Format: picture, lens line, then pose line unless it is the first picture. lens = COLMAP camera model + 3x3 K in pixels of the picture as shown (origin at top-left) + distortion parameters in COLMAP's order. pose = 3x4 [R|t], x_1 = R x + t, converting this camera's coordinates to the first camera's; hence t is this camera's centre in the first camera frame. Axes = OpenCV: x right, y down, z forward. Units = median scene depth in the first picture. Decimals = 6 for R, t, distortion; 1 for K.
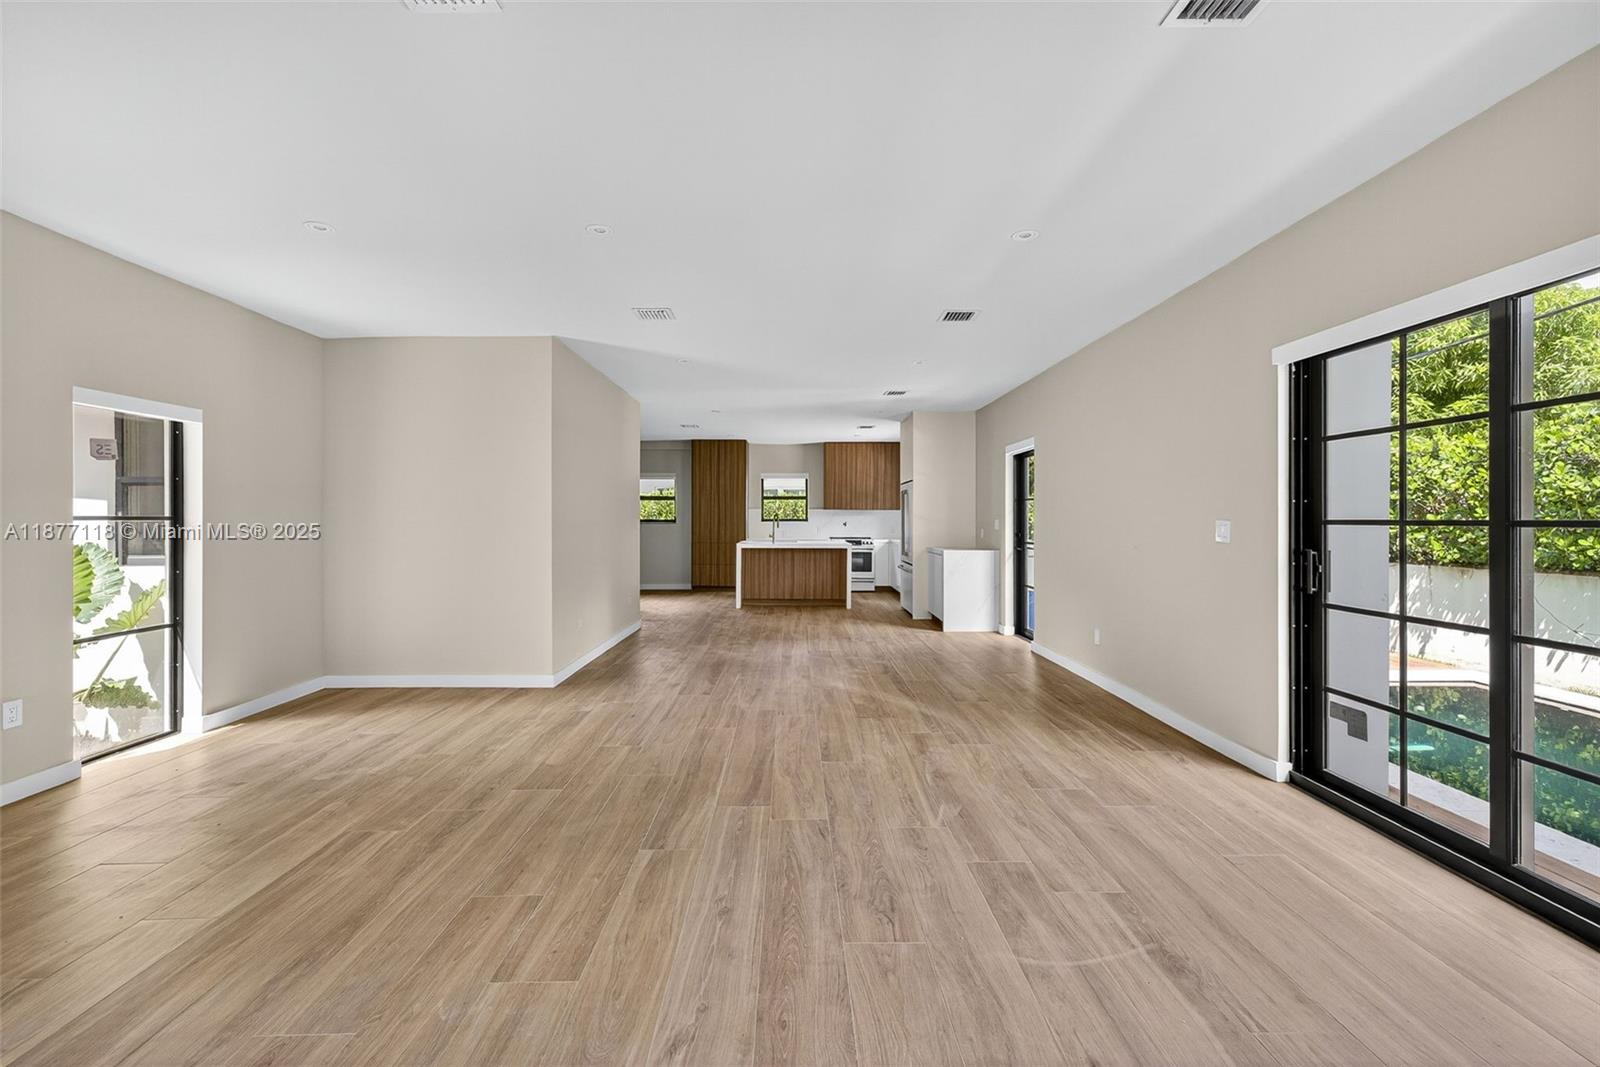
lens RADIAL K [[666.1, 0, 802.3], [0, 666.1, 526.2], [0, 0, 1]] dist [0.018037, -0.007160]
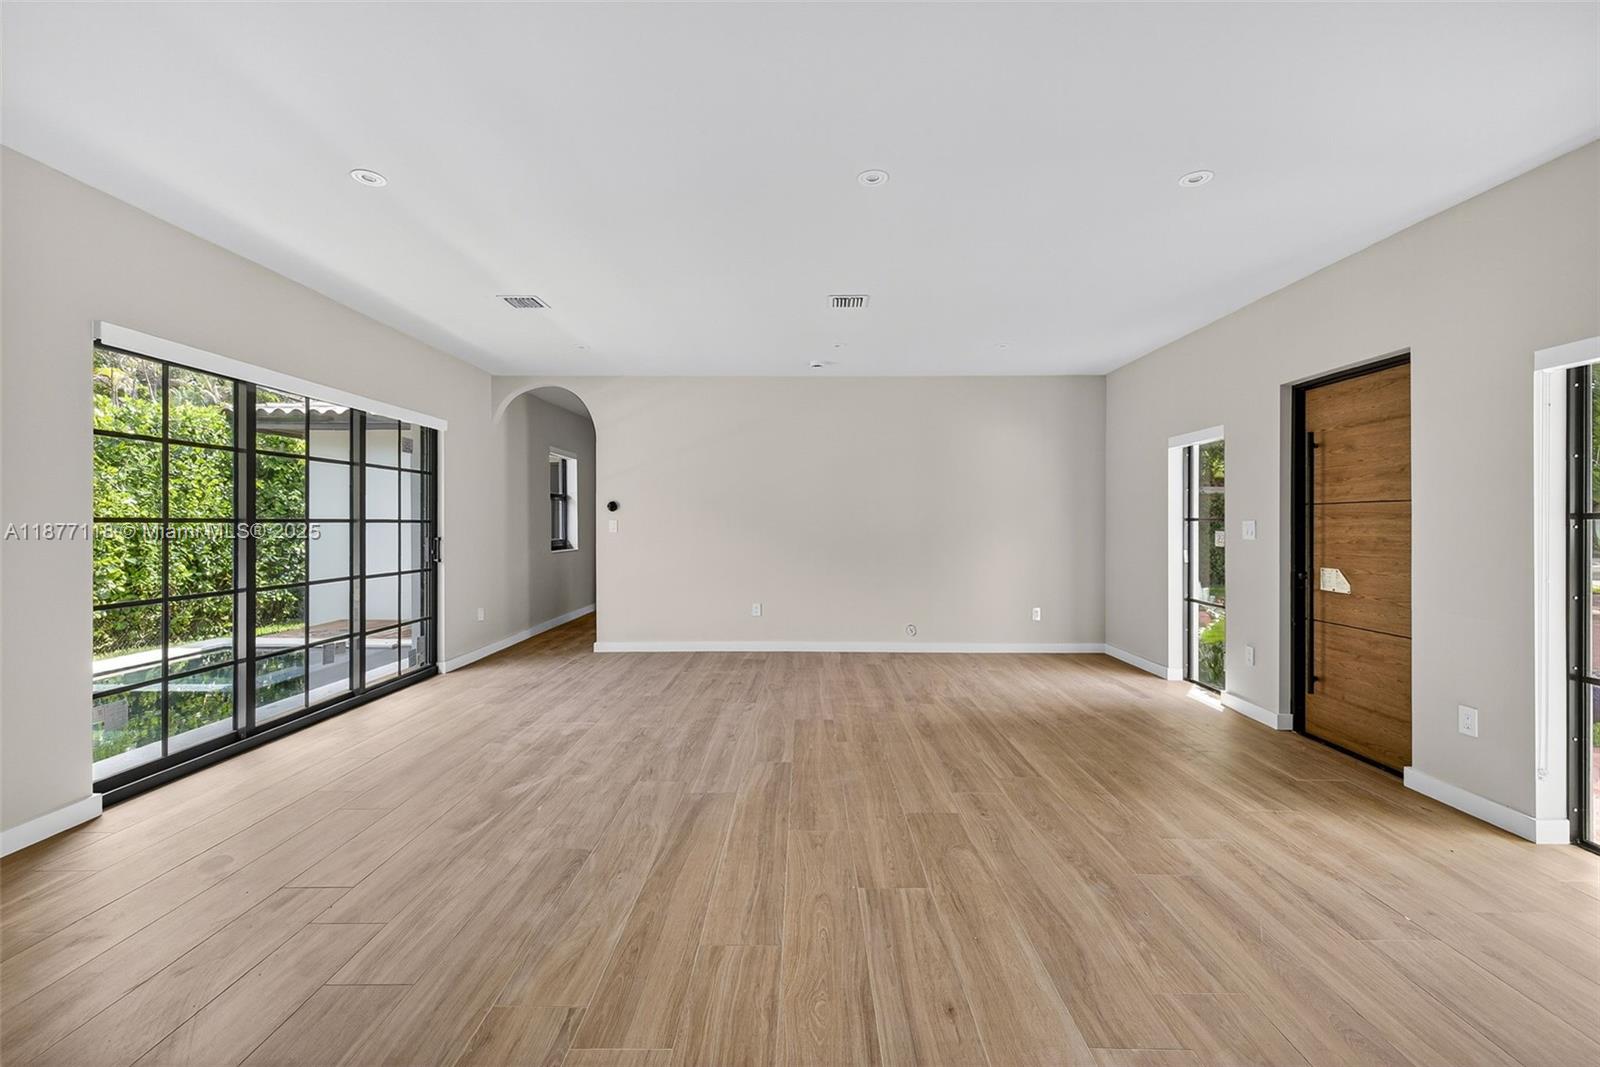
lens RADIAL K [[666.1, 0, 802.3], [0, 666.1, 526.2], [0, 0, 1]] dist [0.018037, -0.007160]
pose [[-0.999758, -0.000573, 0.022009, -0.258854], [-0.000266, 0.999903, 0.013925, -0.011960], [-0.022014, 0.013916, -0.999661, 2.069277]]
